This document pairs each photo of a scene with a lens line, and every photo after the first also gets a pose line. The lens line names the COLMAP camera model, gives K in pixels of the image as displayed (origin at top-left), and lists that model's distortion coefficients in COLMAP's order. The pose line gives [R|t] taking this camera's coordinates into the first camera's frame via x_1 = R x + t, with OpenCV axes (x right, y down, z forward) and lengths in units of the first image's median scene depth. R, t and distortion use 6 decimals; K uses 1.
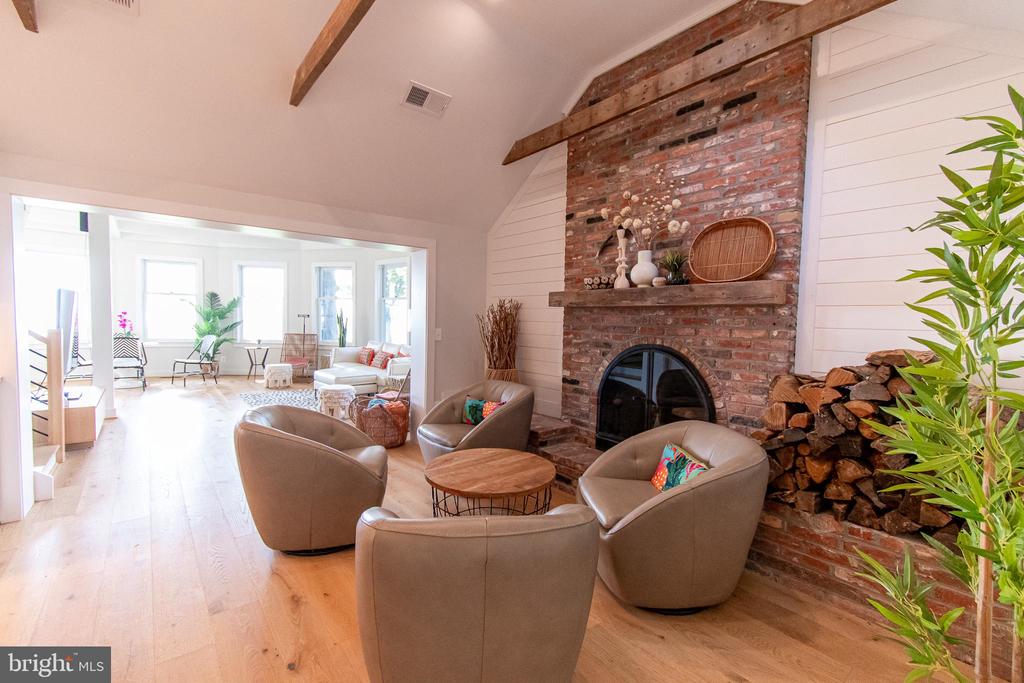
lens RADIAL K [[449.0, 0, 511.0], [0, 449.0, 343.0], [0, 0, 1]] dist [-0.000824, -0.000322]
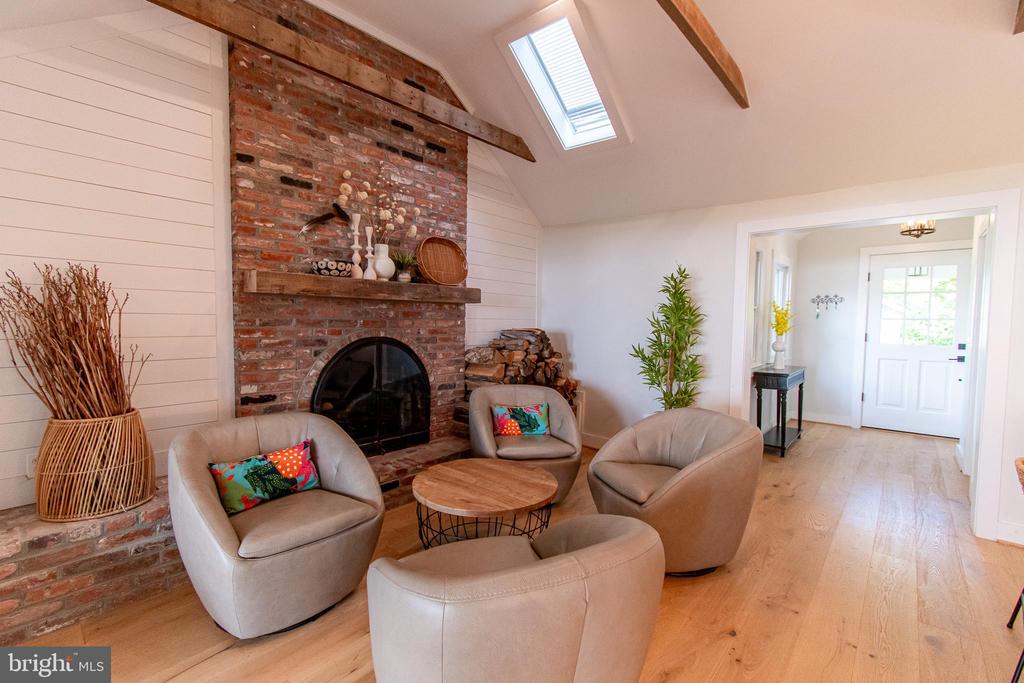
lens RADIAL K [[449.0, 0, 511.0], [0, 449.0, 343.0], [0, 0, 1]] dist [-0.000824, -0.000322]
pose [[-0.165127, -0.076388, 0.983310, -0.805573], [0.030132, 0.996140, 0.082444, -0.063245], [-0.985812, 0.043242, -0.162188, 0.945534]]
